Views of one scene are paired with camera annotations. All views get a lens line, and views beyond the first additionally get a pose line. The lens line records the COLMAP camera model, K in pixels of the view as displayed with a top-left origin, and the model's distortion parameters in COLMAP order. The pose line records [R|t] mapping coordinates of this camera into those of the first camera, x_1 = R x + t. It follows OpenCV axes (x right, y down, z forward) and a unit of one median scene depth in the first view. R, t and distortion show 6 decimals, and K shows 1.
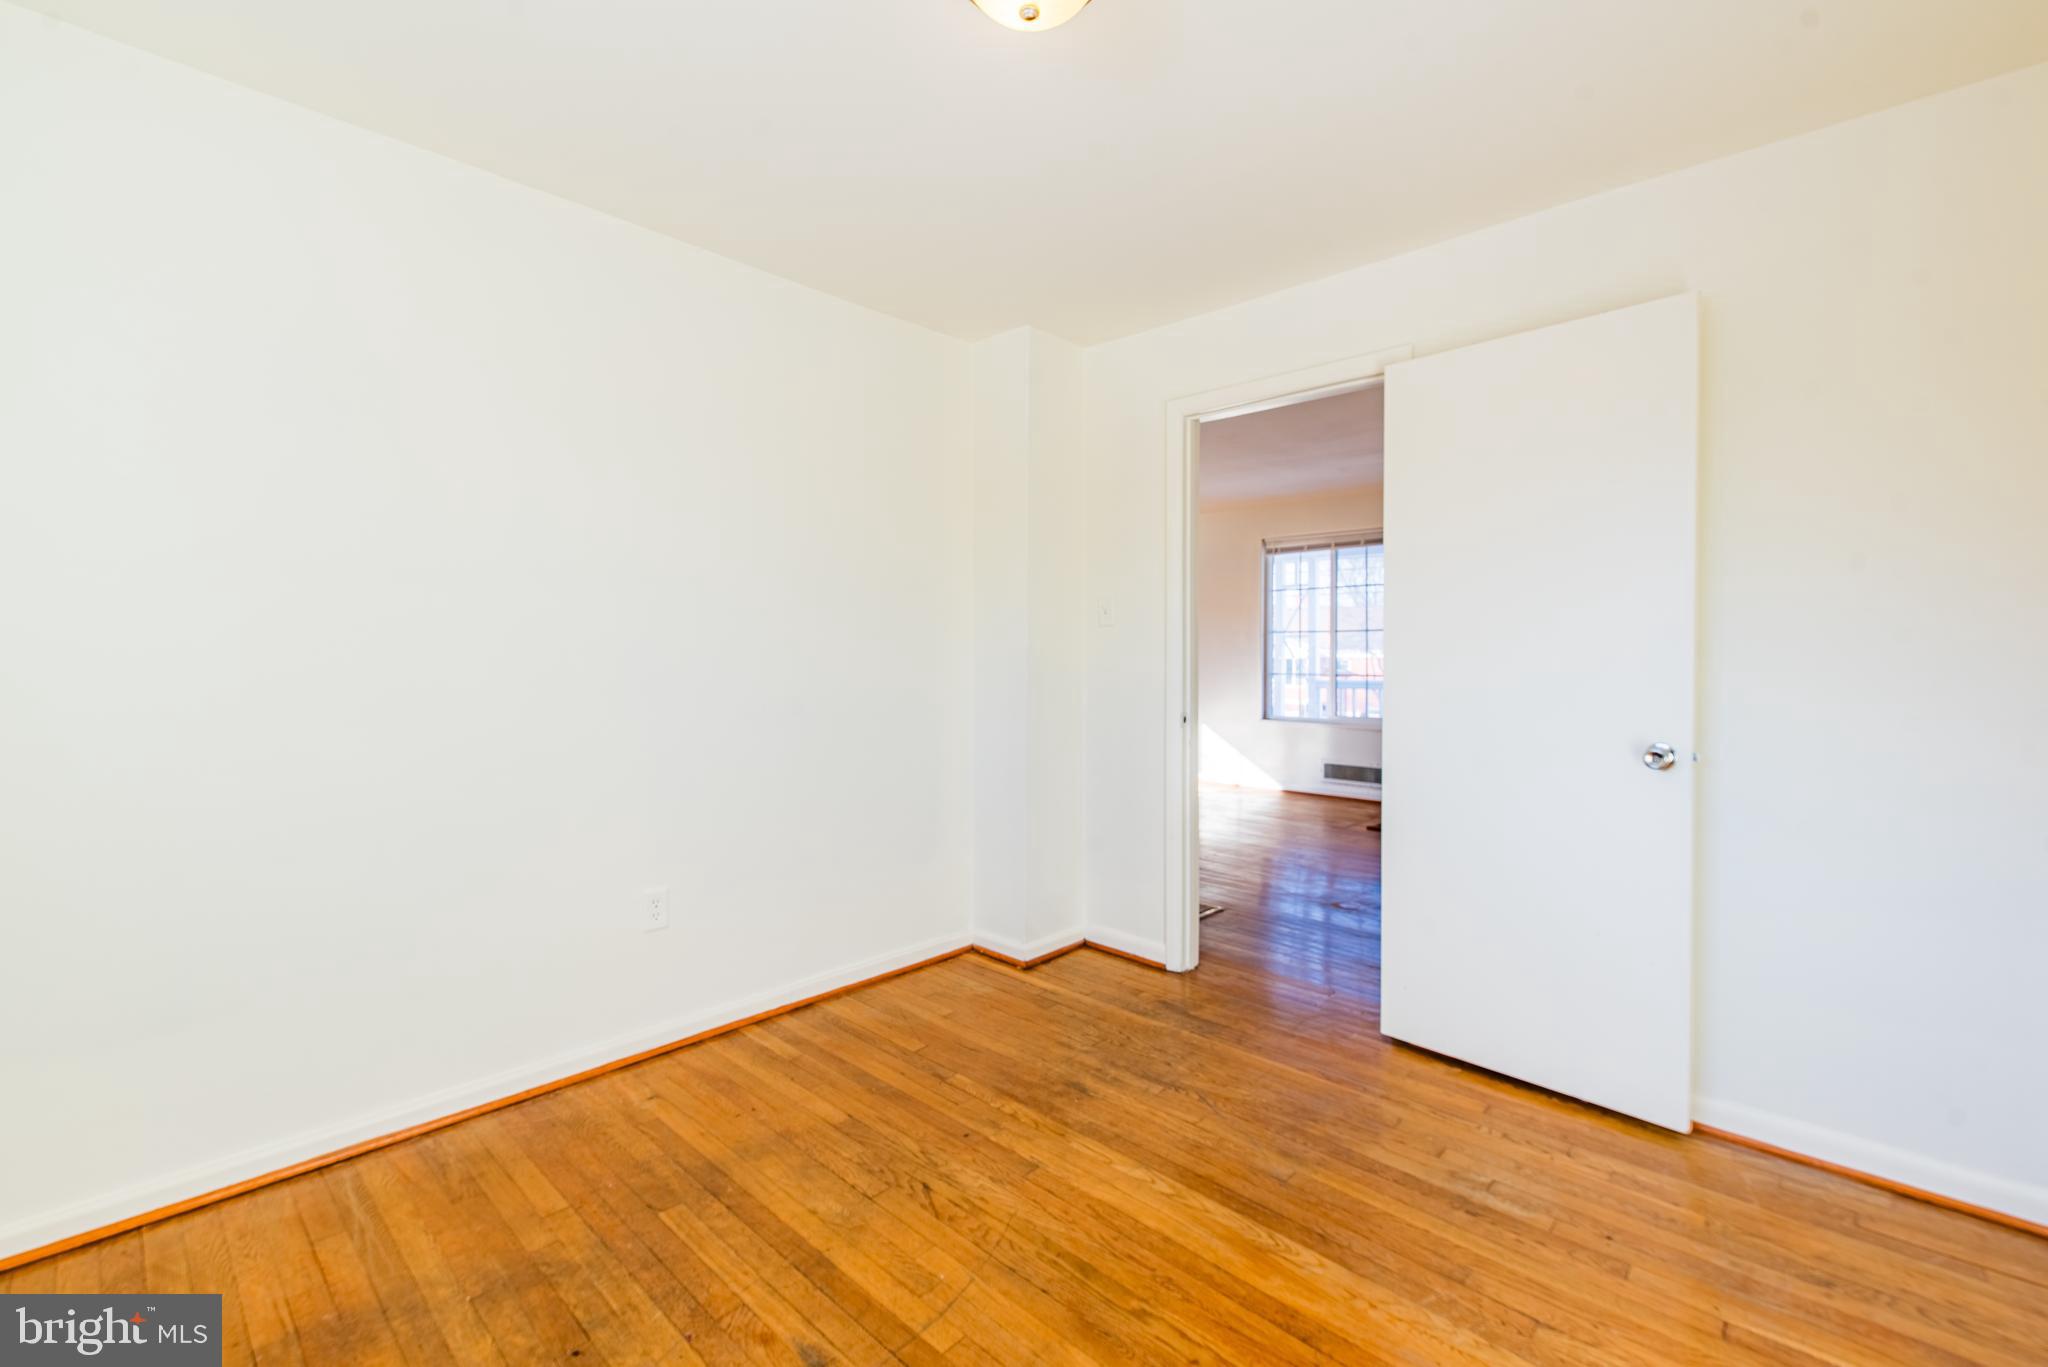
lens RADIAL K [[887.1, 0, 1027.2], [0, 887.1, 664.4], [0, 0, 1]] dist [0.002866, -0.001064]
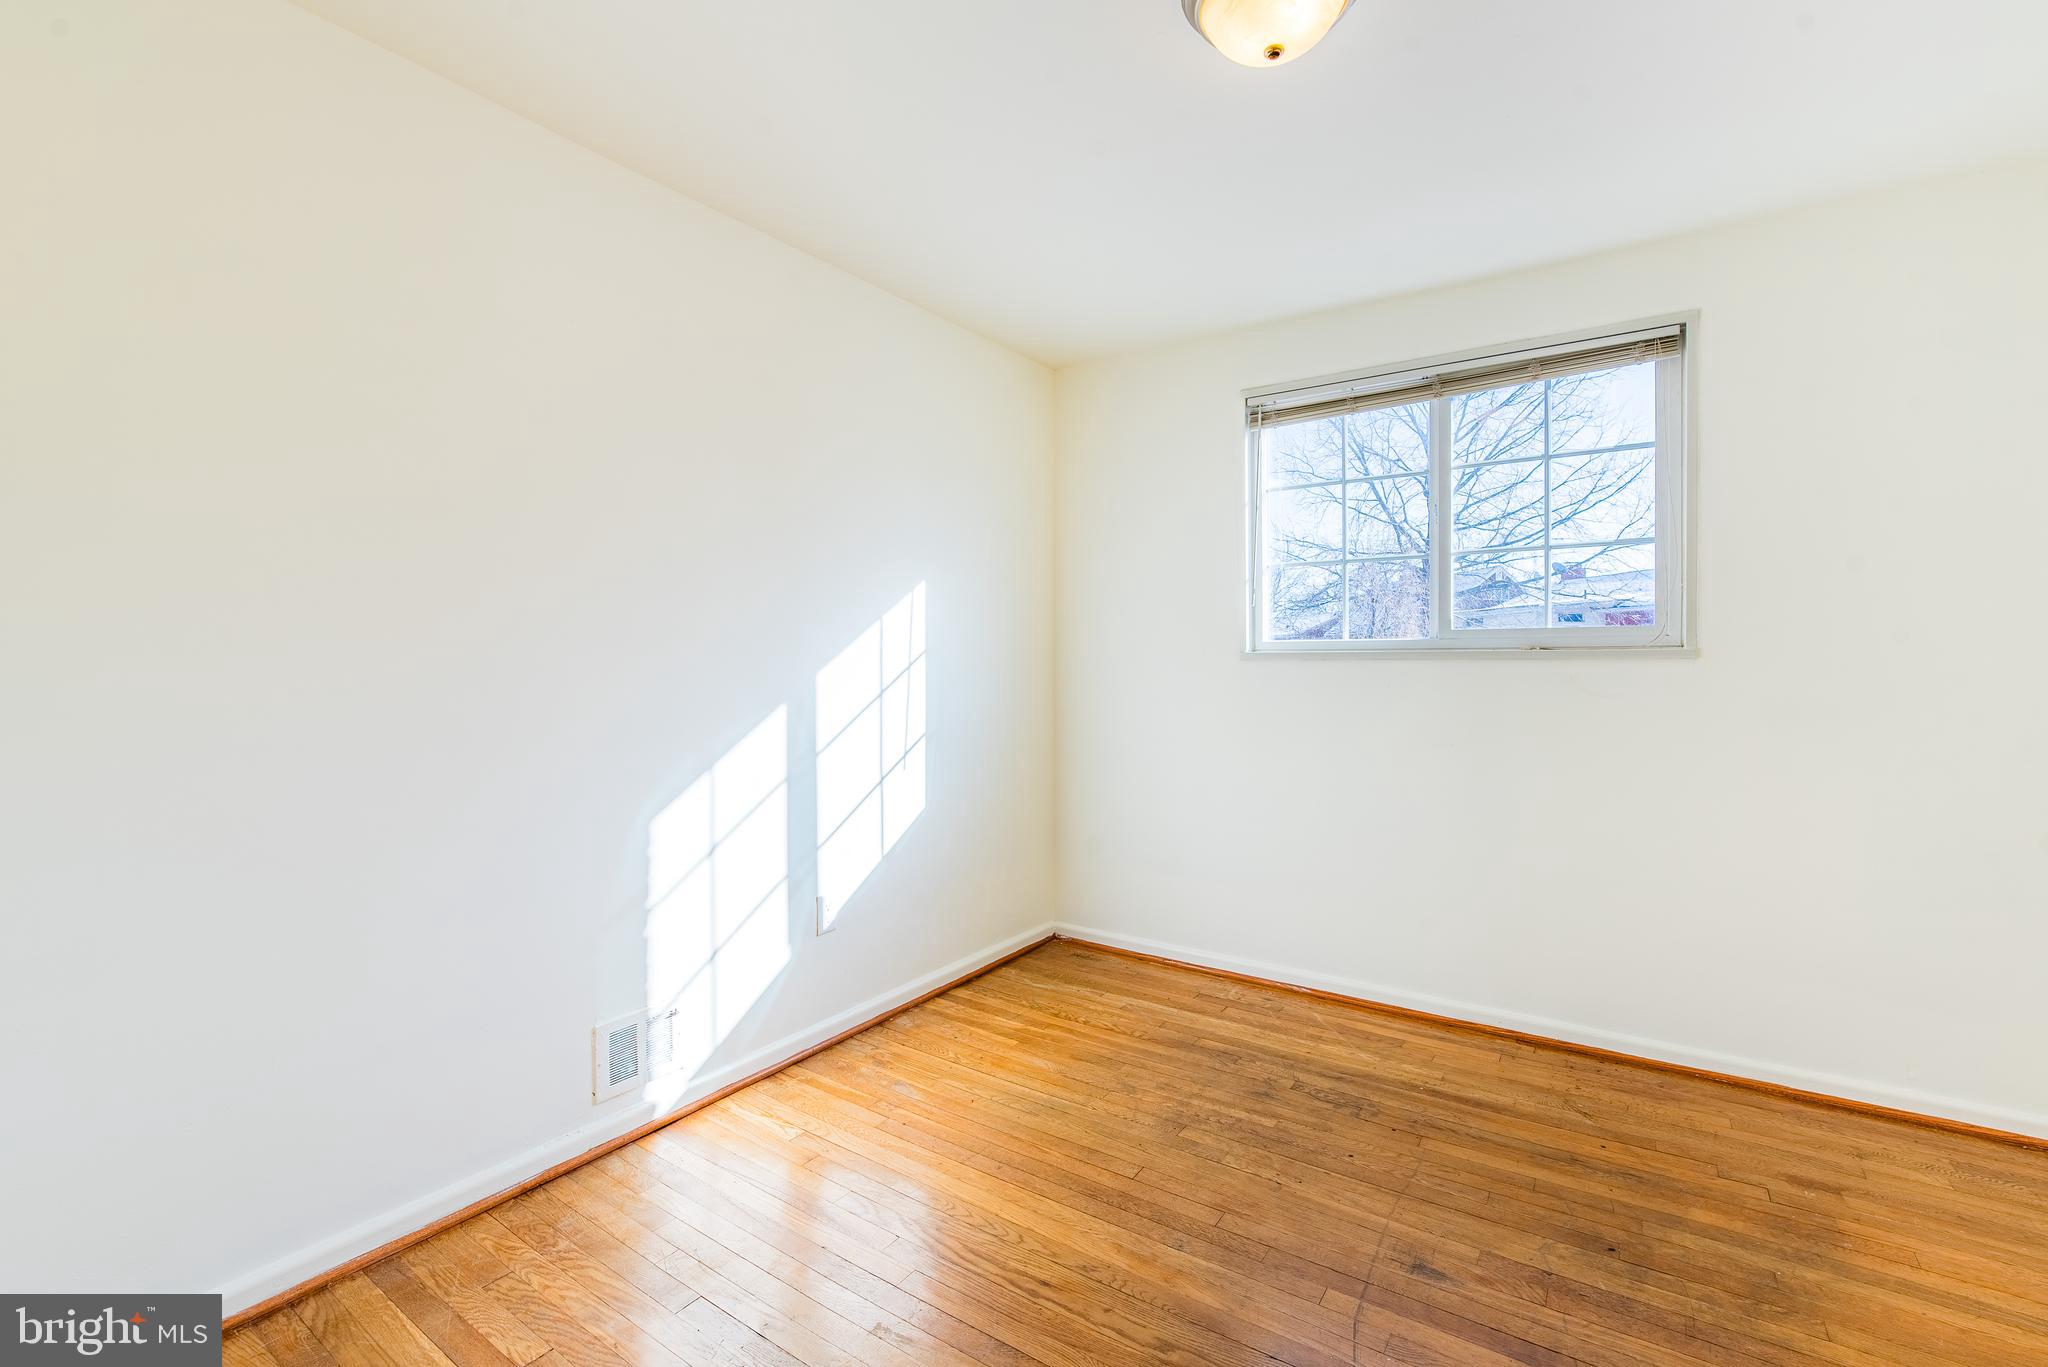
lens RADIAL K [[887.1, 0, 1023.9], [0, 887.1, 677.5], [0, 0, 1]] dist [0.002866, -0.001064]
pose [[-0.989241, -0.001916, -0.146282, 0.431379], [-0.006698, 0.999459, 0.032205, -0.025850], [0.146141, 0.032839, -0.988719, 1.950335]]
